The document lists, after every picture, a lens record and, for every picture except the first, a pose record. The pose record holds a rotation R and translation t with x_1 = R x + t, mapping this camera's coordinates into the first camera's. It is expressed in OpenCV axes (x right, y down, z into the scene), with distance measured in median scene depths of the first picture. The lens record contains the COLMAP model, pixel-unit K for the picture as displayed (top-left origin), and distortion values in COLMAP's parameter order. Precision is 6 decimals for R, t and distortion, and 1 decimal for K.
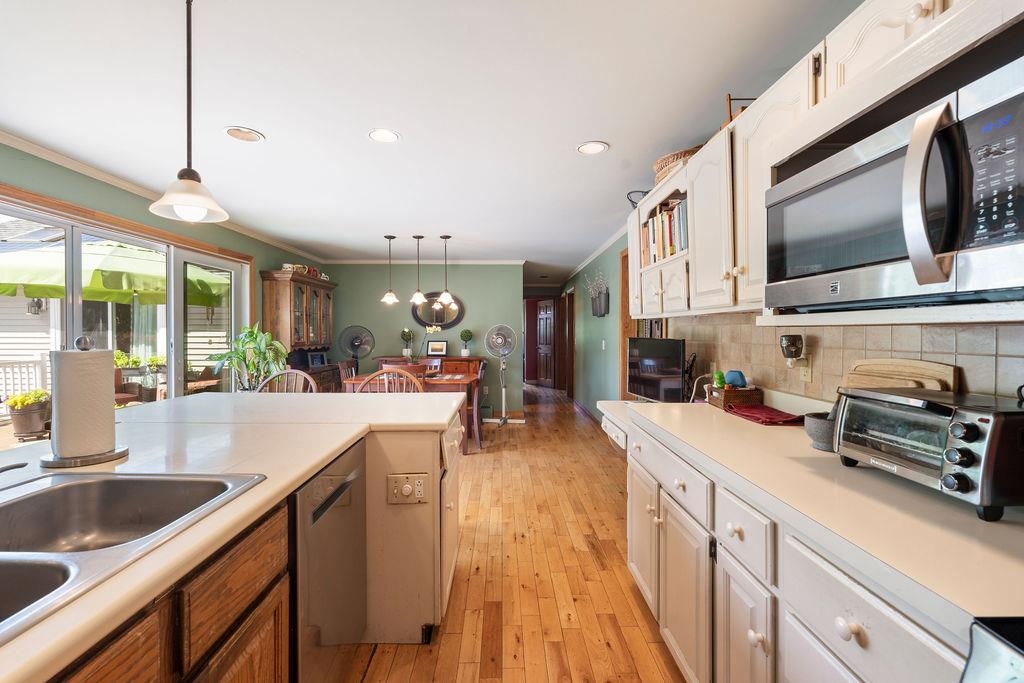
lens RADIAL K [[450.5, 0, 503.2], [0, 450.5, 333.7], [0, 0, 1]] dist [-0.004353, 0.001401]
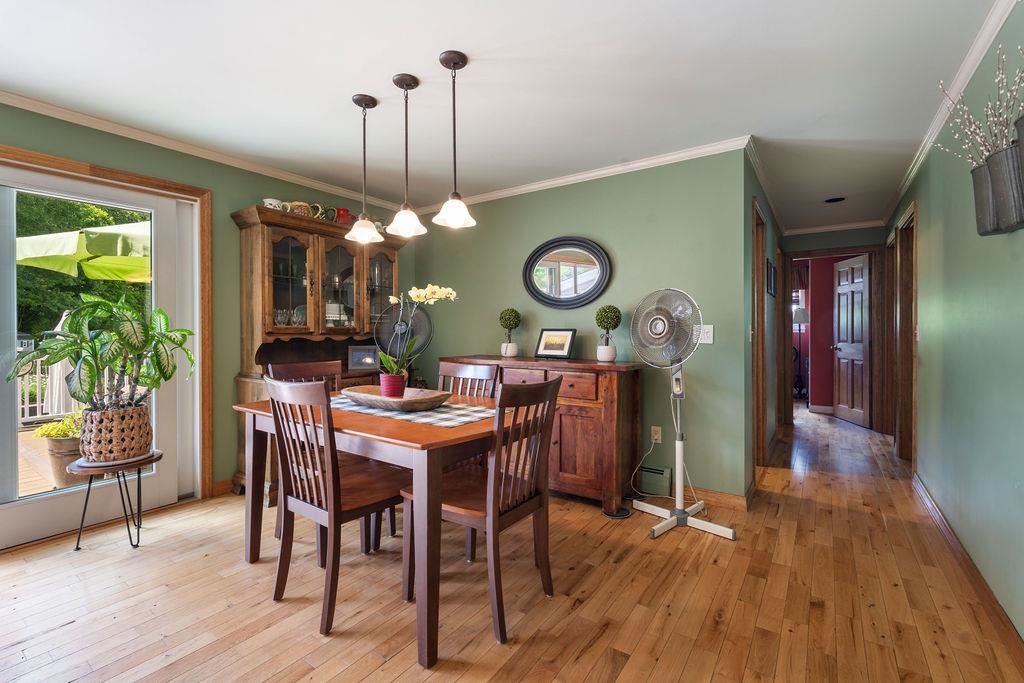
lens RADIAL K [[450.5, 0, 510.4], [0, 450.5, 333.7], [0, 0, 1]] dist [-0.004353, 0.001401]
pose [[0.822564, 0.002086, -0.568668, 0.110594], [0.000278, 0.999992, 0.004070, 0.020132], [0.568672, -0.003506, 0.822557, 0.569321]]
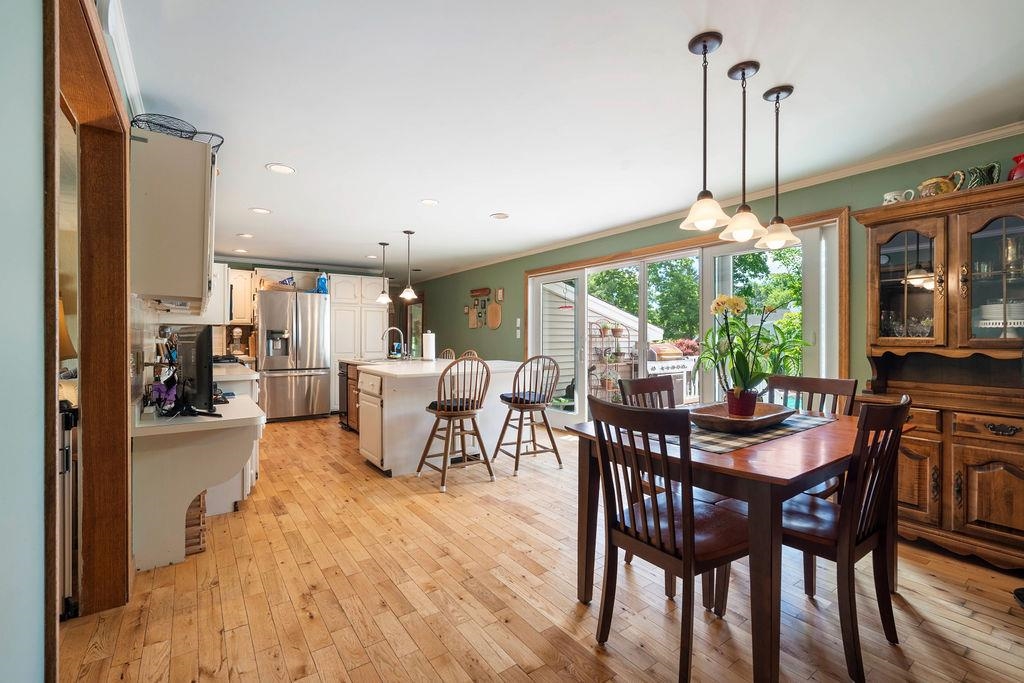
lens RADIAL K [[450.5, 0, 517.1], [0, 450.5, 340.6], [0, 0, 1]] dist [-0.004353, 0.001401]
pose [[-0.810742, 0.003149, -0.585395, 0.163452], [-0.002316, 0.999960, 0.008587, 0.013429], [0.585399, 0.008317, -0.810703, 0.989334]]
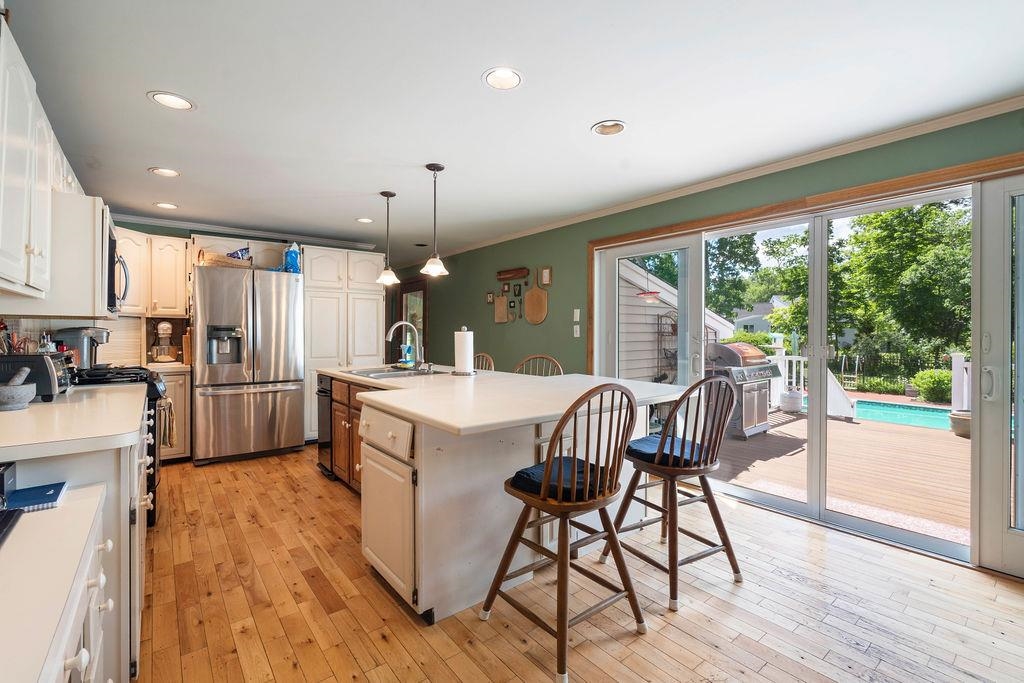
lens RADIAL K [[450.5, 0, 513.0], [0, 450.5, 337.0], [0, 0, 1]] dist [-0.004353, 0.001401]
pose [[-0.784113, 0.006357, -0.620586, 0.088553], [-0.002415, 0.999909, 0.013293, 0.006933], [0.620614, 0.011922, -0.784026, 0.661183]]
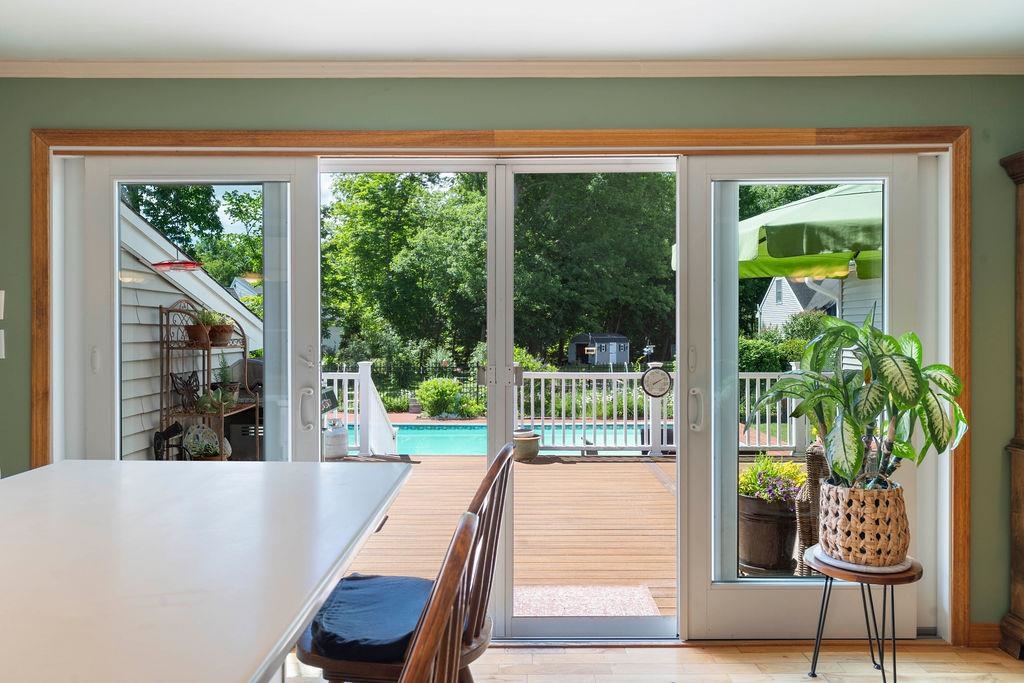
lens RADIAL K [[723.7, 0, 512.8], [0, 723.7, 334.1], [0, 0, 1]] dist [0.003802, -0.005428]
pose [[-0.001346, 0.003811, -0.999992, 0.030836], [-0.001160, 0.999992, 0.003812, -0.001836], [0.999998, 0.001165, -0.001341, 0.495187]]
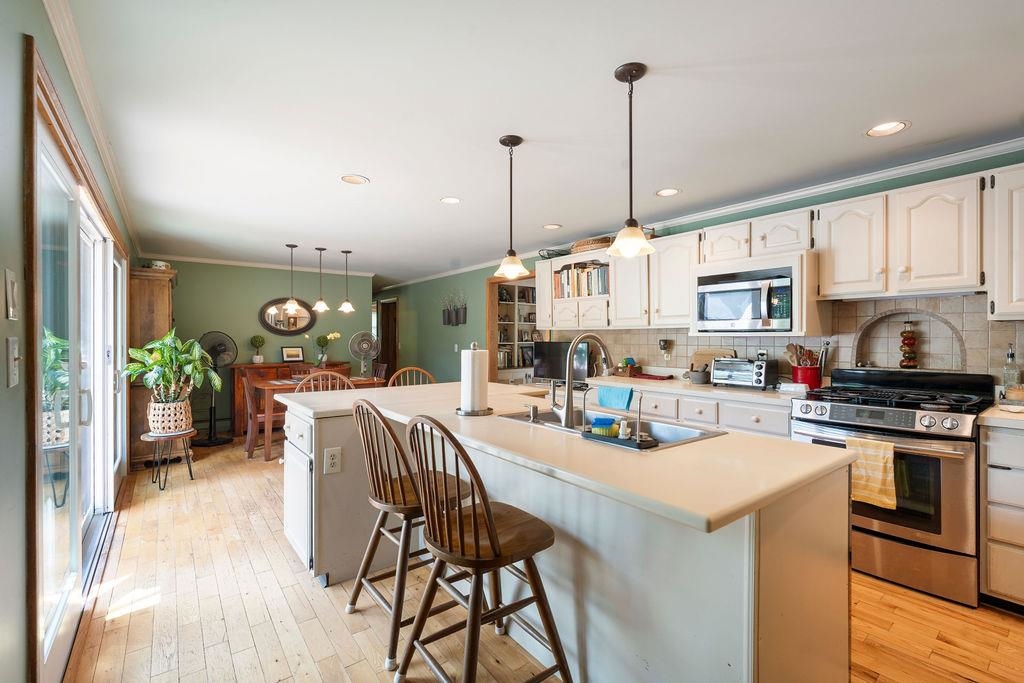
lens RADIAL K [[450.5, 0, 508.3], [0, 450.5, 340.8], [0, 0, 1]] dist [-0.004353, 0.001401]
pose [[0.798198, -0.006580, 0.602359, -0.383177], [0.003405, 0.999974, 0.006411, -0.002414], [-0.602385, -0.003066, 0.798200, -0.091519]]
